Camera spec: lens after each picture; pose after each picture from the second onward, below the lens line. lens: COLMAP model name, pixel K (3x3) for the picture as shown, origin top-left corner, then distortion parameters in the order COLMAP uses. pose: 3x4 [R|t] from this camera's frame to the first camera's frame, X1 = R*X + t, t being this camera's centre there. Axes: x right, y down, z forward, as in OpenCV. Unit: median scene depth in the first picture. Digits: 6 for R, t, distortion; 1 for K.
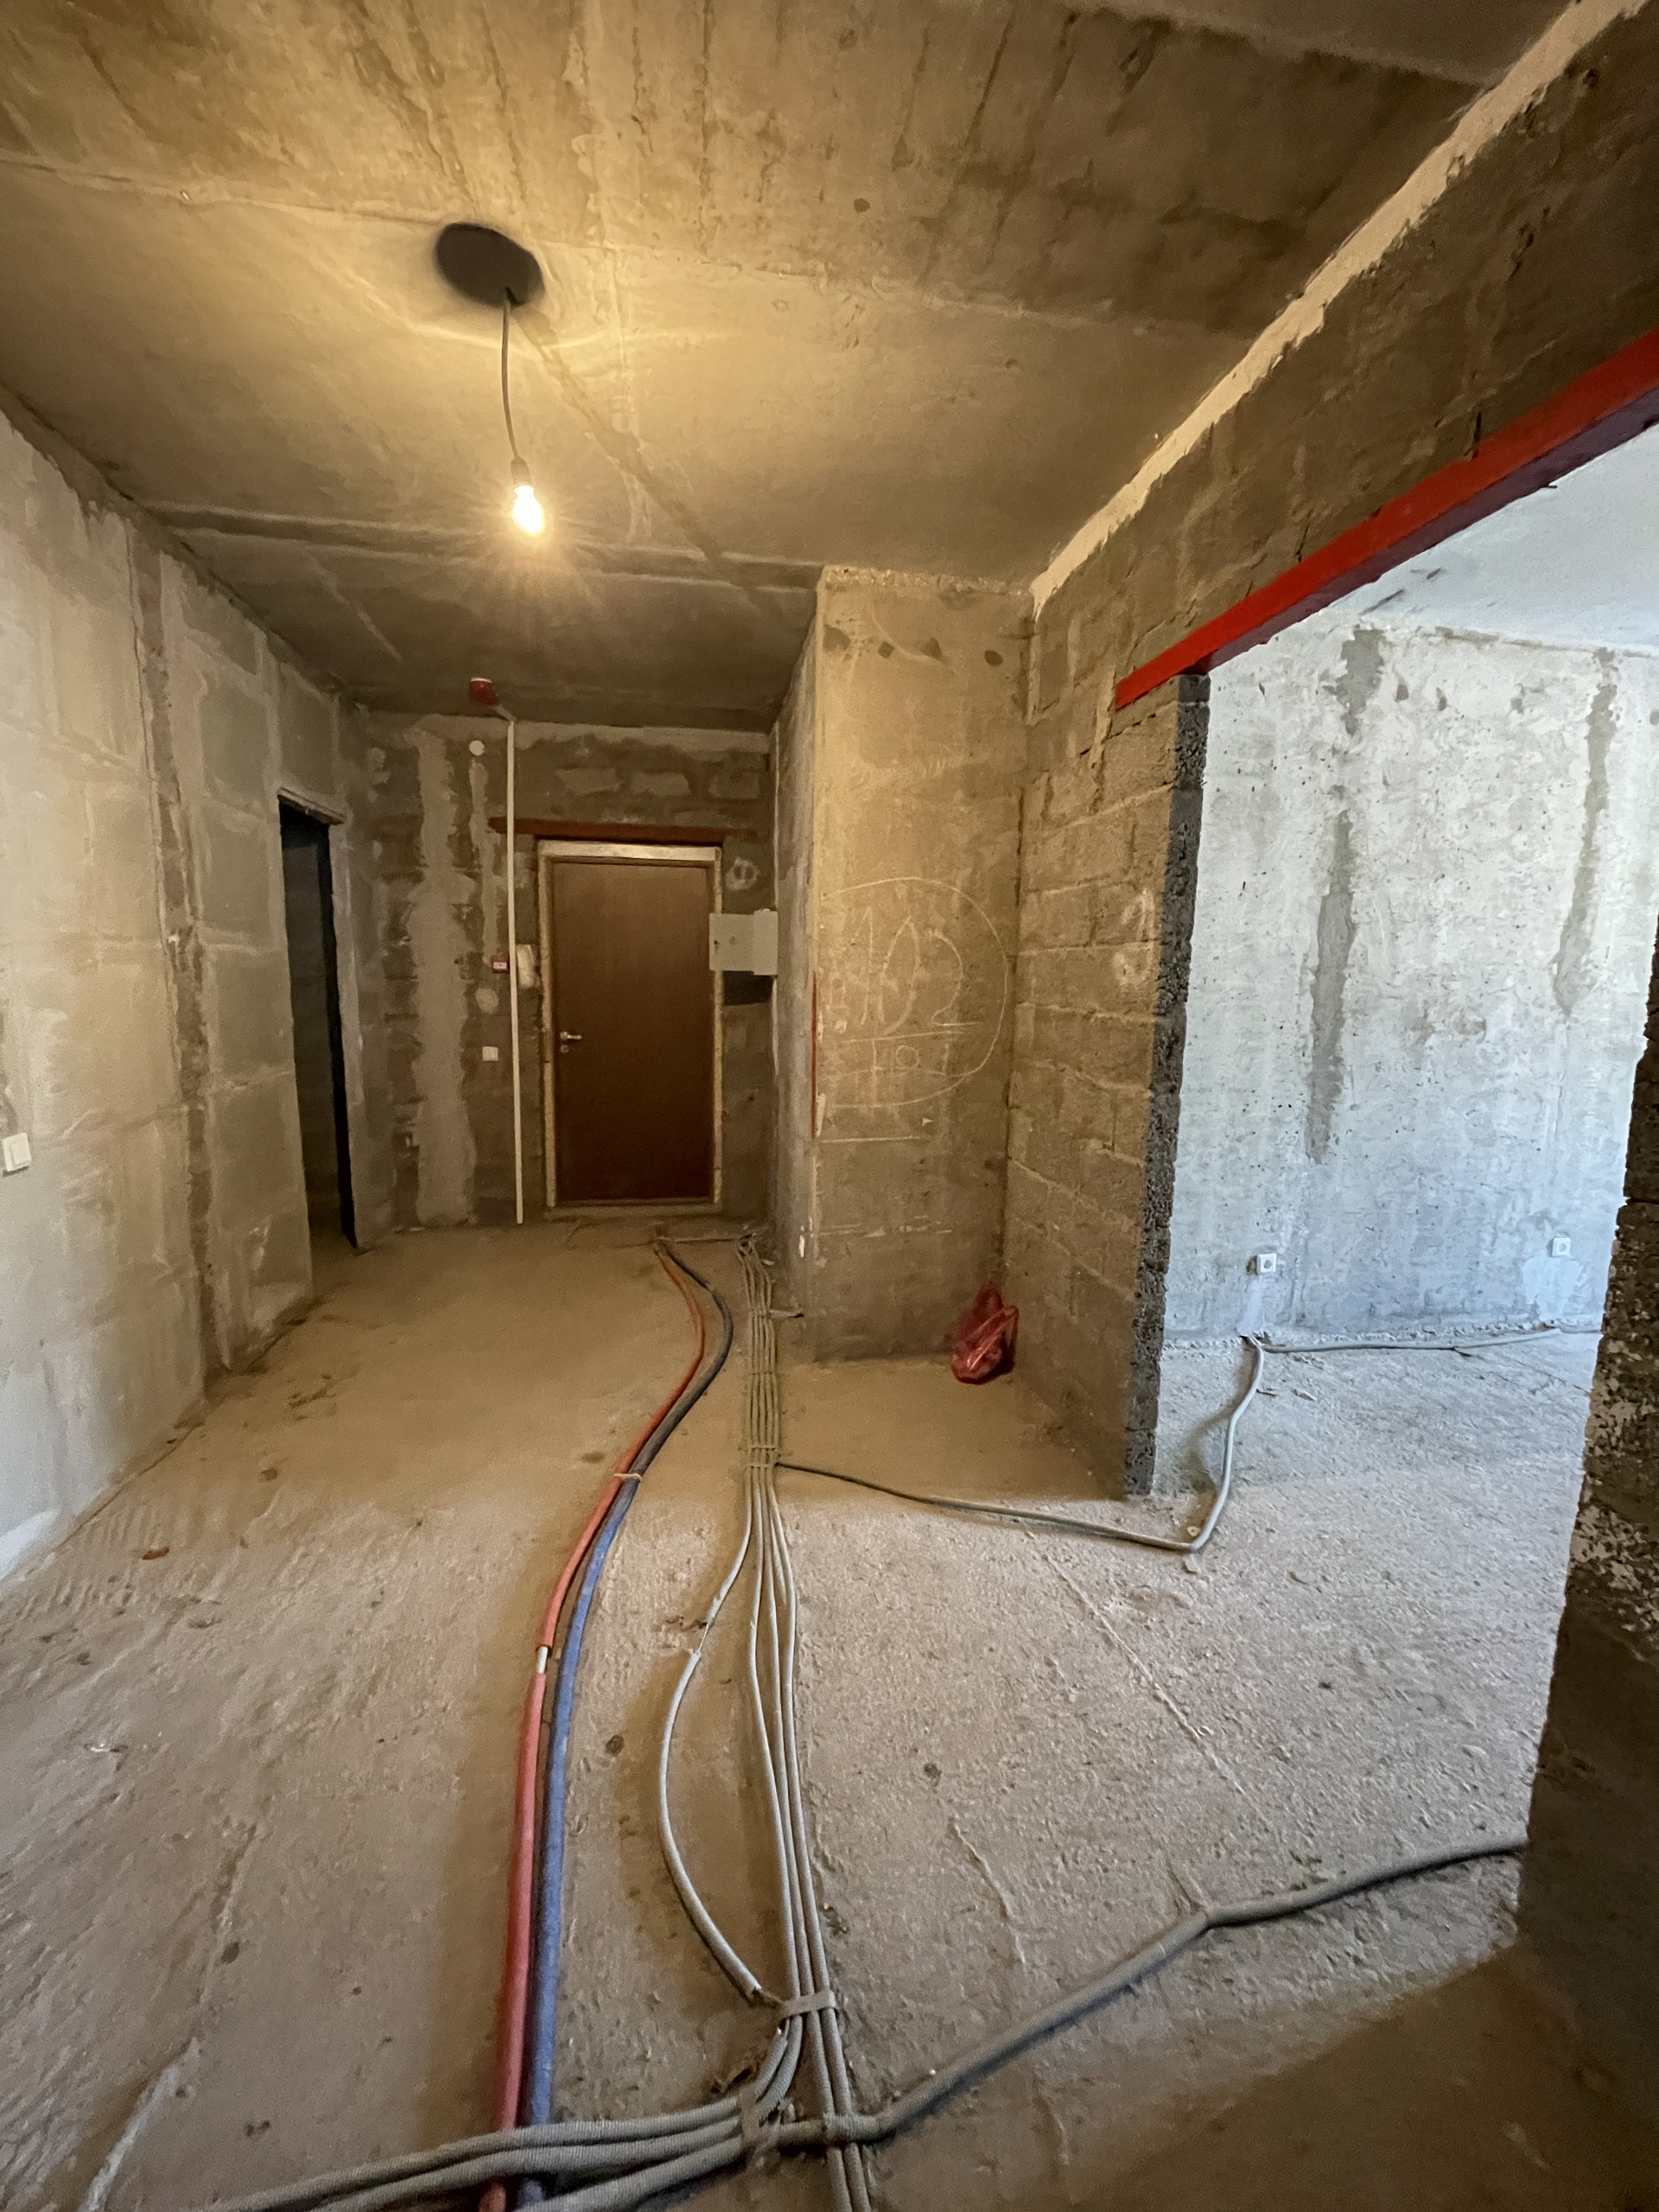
lens RADIAL K [[895.5, 0, 830.0], [0, 895.5, 1108.4], [0, 0, 1]] dist [-0.004262, 0.000024]
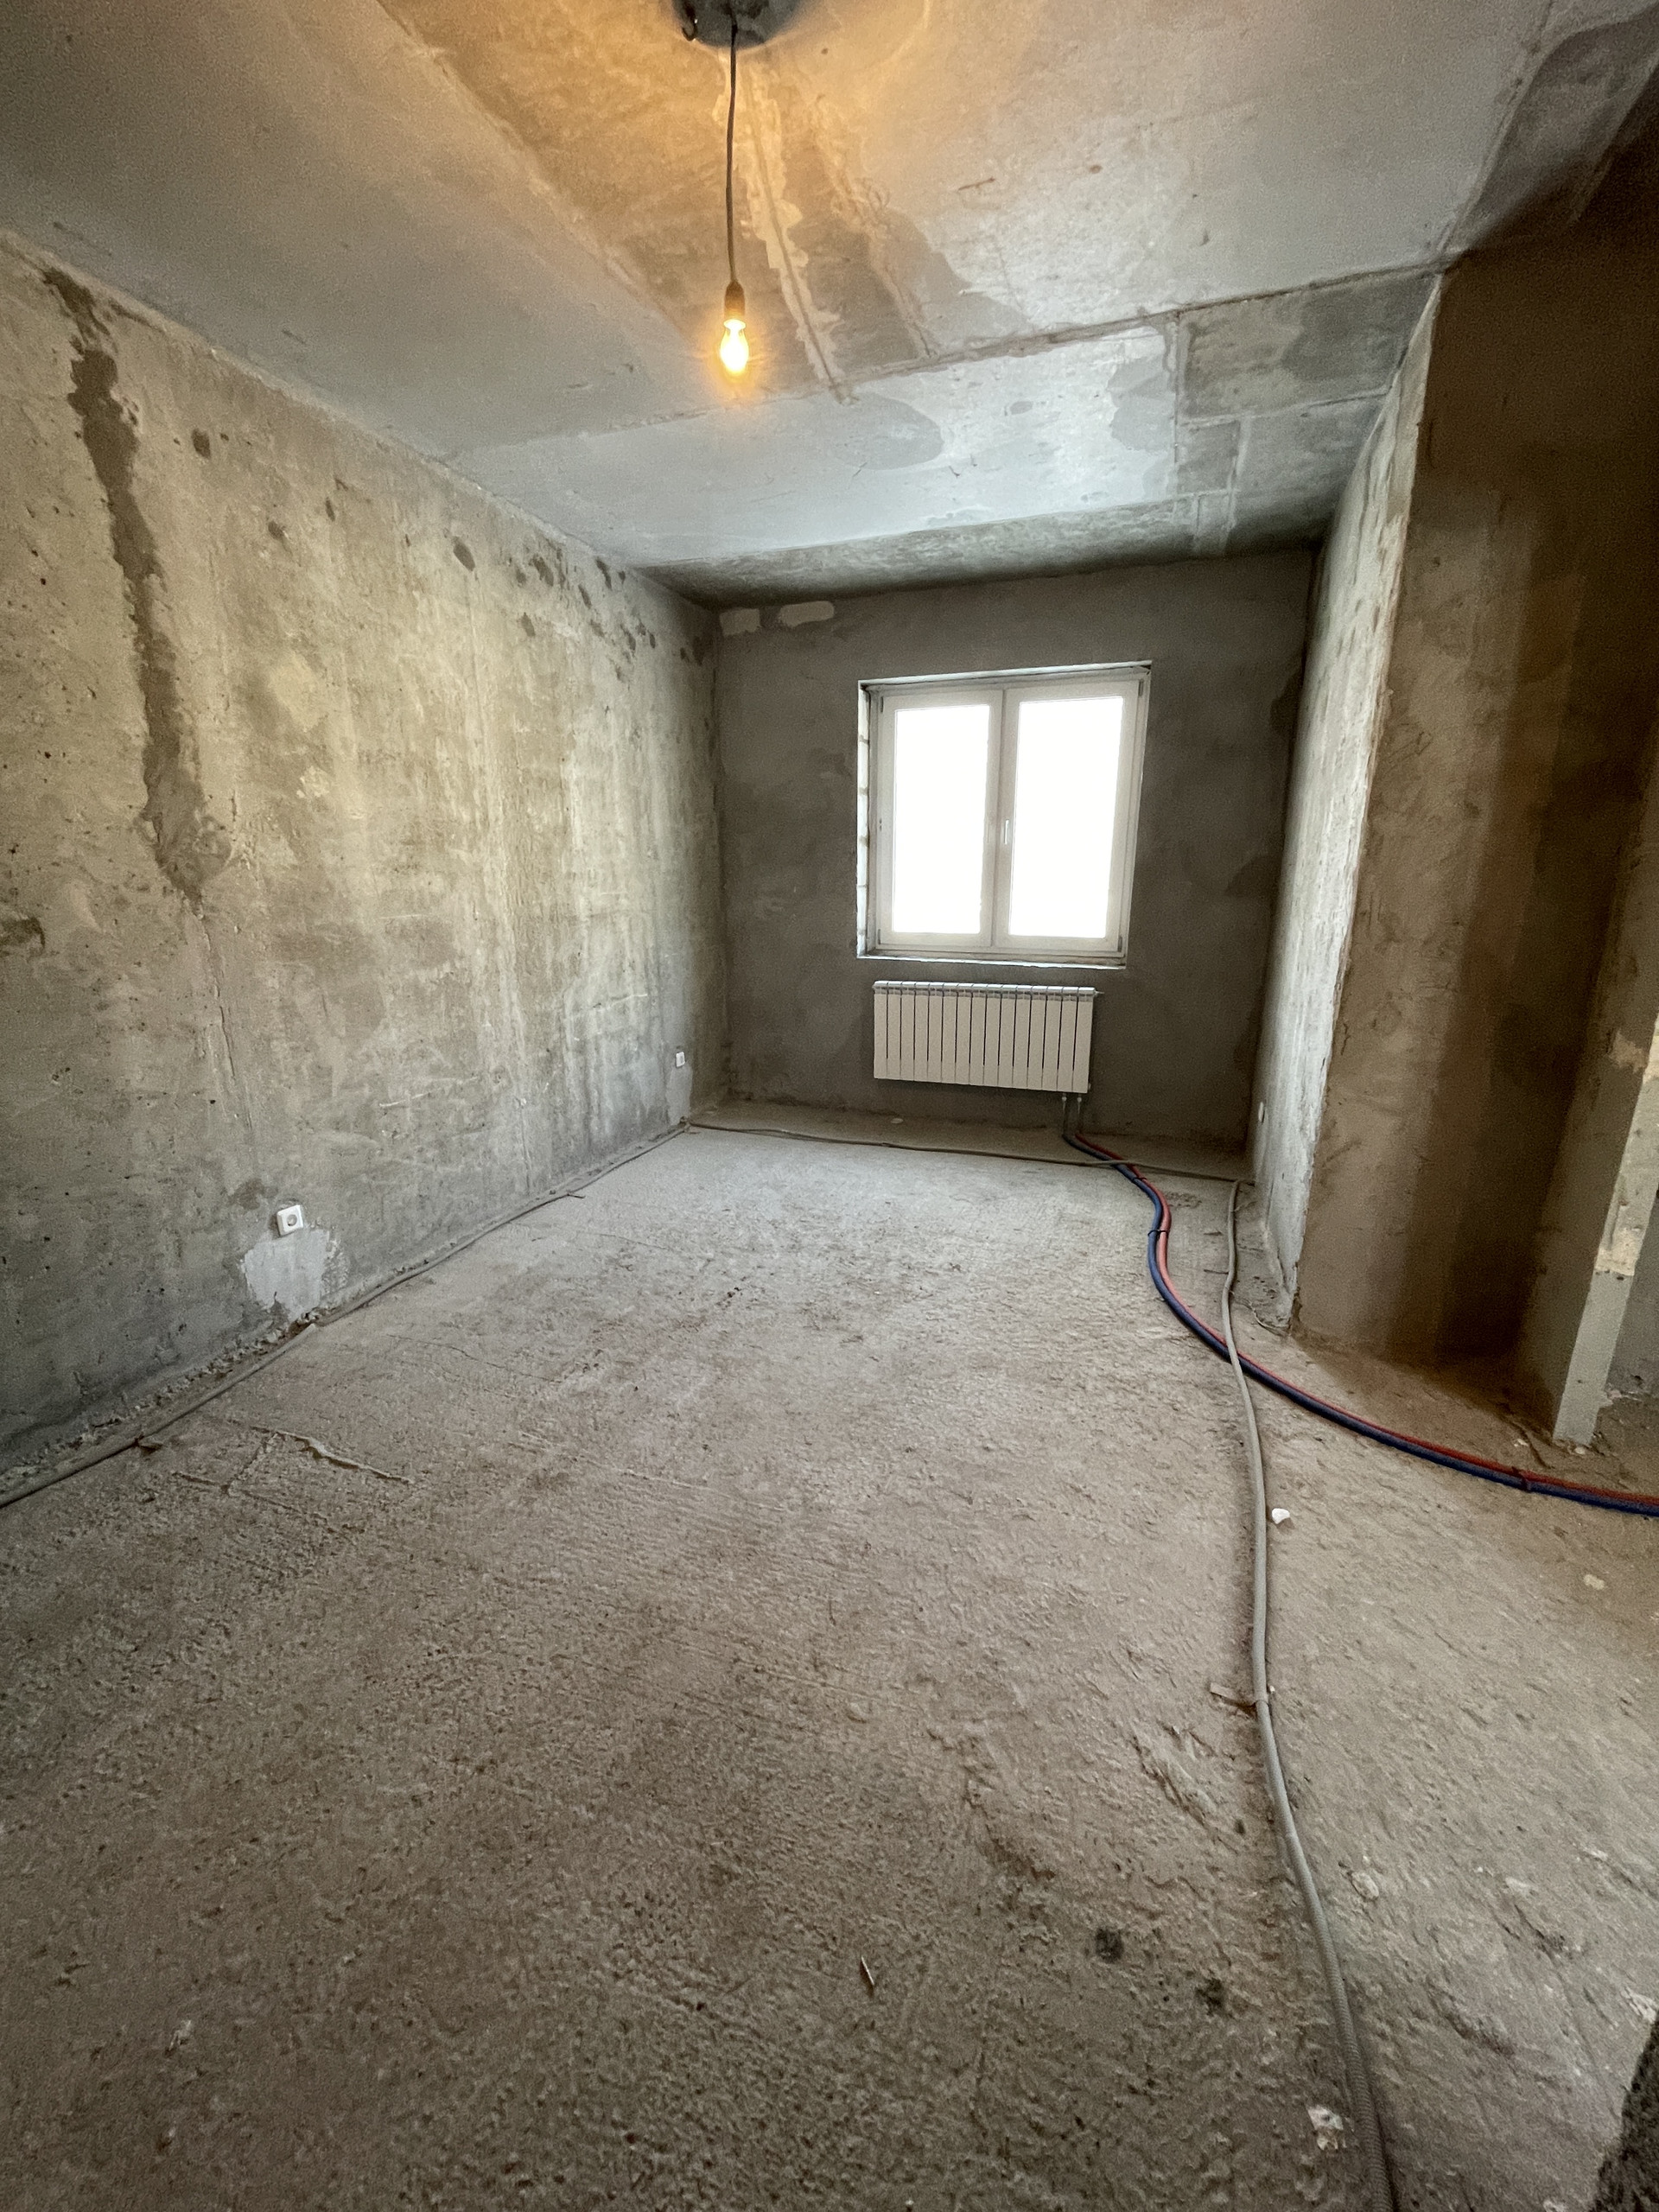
lens RADIAL K [[895.5, 0, 831.7], [0, 895.5, 1110.1], [0, 0, 1]] dist [-0.004262, 0.000024]
pose [[0.507168, -0.243356, 0.826776, 0.480983], [0.130559, 0.969930, 0.205404, -0.027778], [-0.851901, 0.003768, 0.523690, 0.242655]]
